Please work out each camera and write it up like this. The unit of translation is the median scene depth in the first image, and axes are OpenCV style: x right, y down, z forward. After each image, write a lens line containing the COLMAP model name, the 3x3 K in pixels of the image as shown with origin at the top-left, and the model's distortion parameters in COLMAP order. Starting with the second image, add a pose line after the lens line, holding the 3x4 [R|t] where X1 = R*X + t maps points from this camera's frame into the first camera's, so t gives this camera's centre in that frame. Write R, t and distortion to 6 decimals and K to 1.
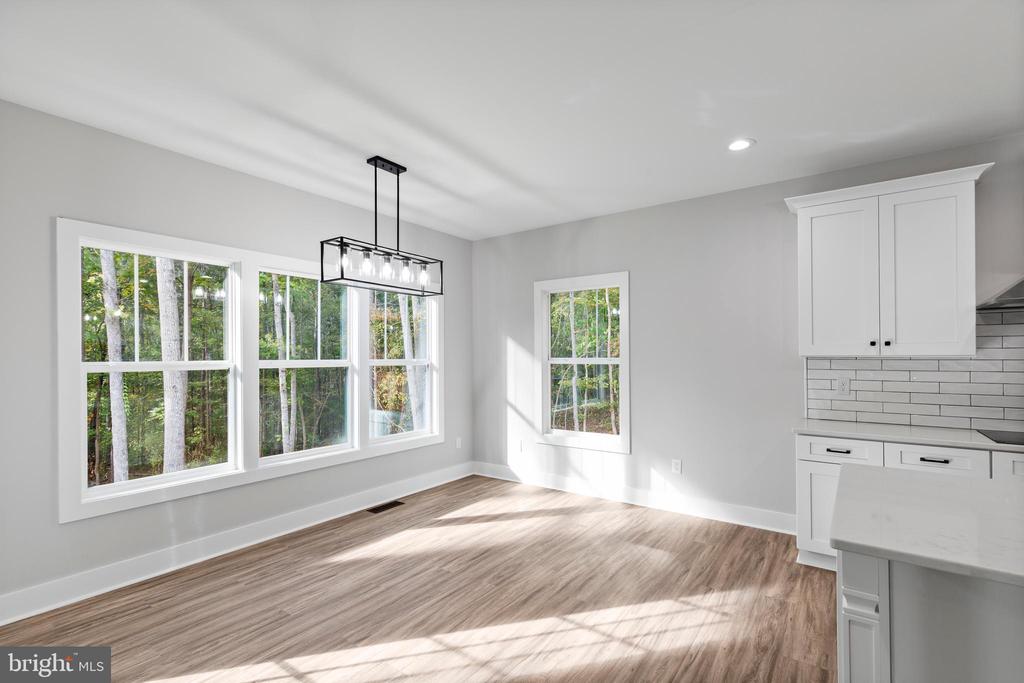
lens RADIAL K [[471.8, 0, 523.1], [0, 471.8, 351.9], [0, 0, 1]] dist [0.015553, 0.000186]
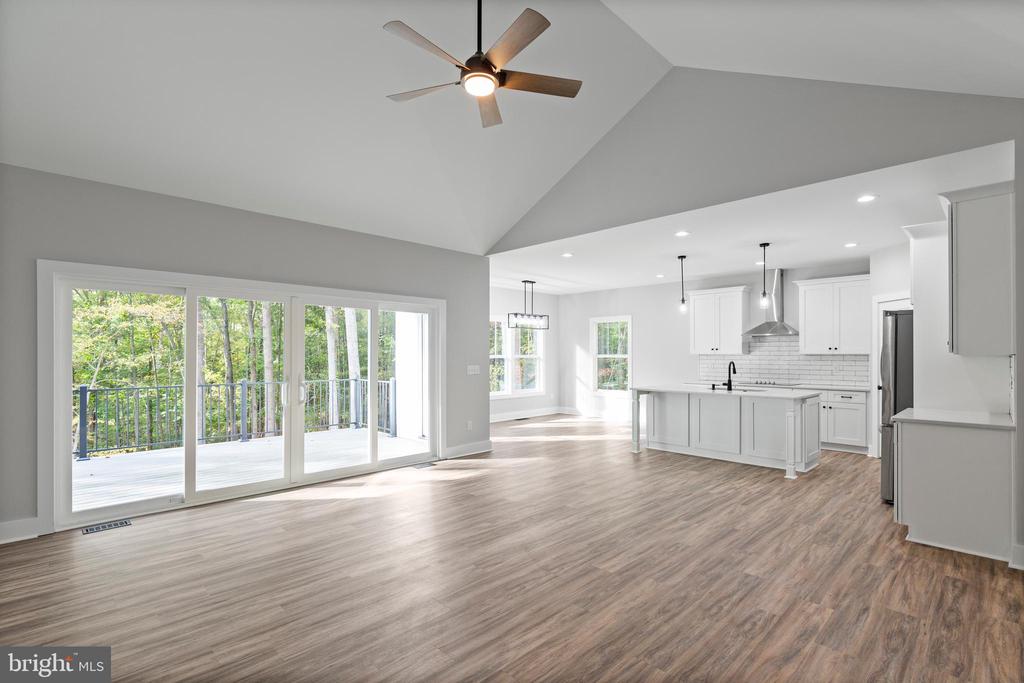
lens RADIAL K [[486.4, 0, 516.3], [0, 486.4, 351.7], [0, 0, 1]] dist [0.003610, 0.000197]
pose [[0.984032, 0.003421, -0.177957, 0.117817], [-0.002443, 0.999981, 0.005711, -0.015567], [0.177973, -0.005185, 0.984022, -1.518084]]
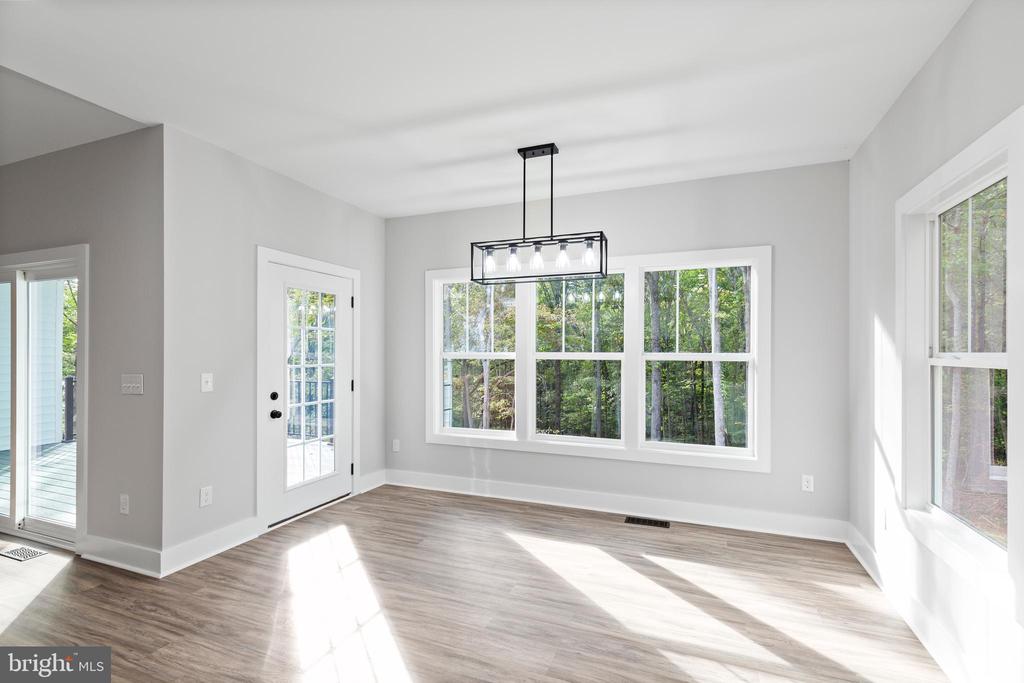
lens RADIAL K [[471.8, 0, 523.1], [0, 471.8, 351.9], [0, 0, 1]] dist [0.015553, 0.000186]
pose [[0.228854, 0.008139, -0.973427, 0.567928], [0.008383, 0.999911, 0.010332, 0.003994], [0.973425, -0.010525, 0.228765, 0.657155]]
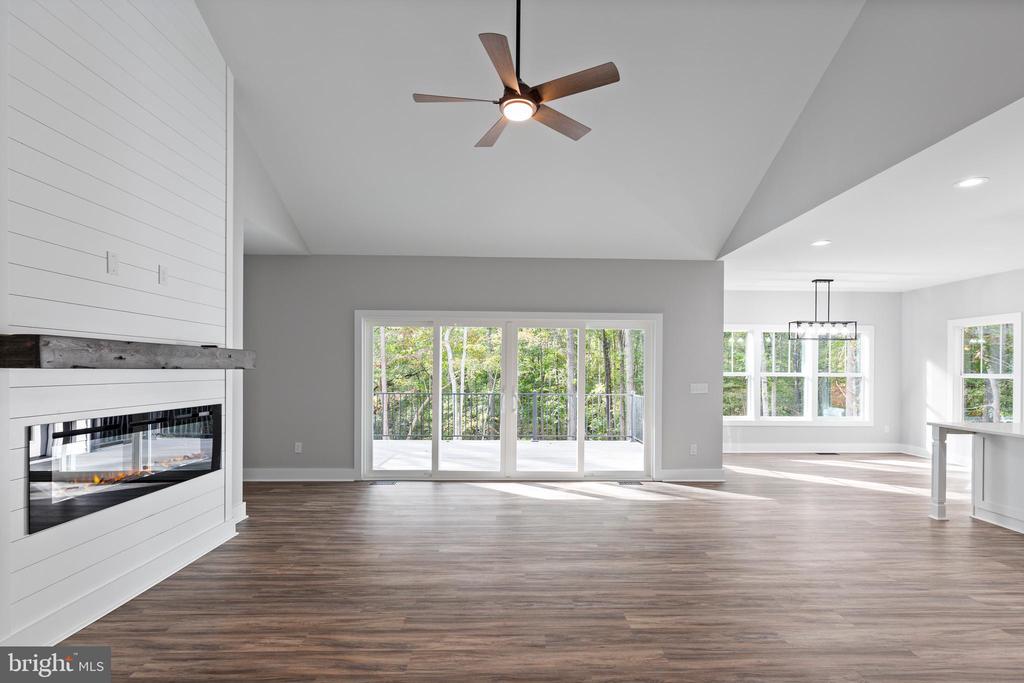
lens RADIAL K [[485.8, 0, 515.4], [0, 485.8, 370.1], [0, 0, 1]] dist [0.002190, -0.000040]
pose [[0.590703, 0.009931, -0.806828, 0.583440], [-0.001536, 0.999936, 0.011184, -0.016133], [0.806888, -0.005368, 0.590680, -1.233691]]
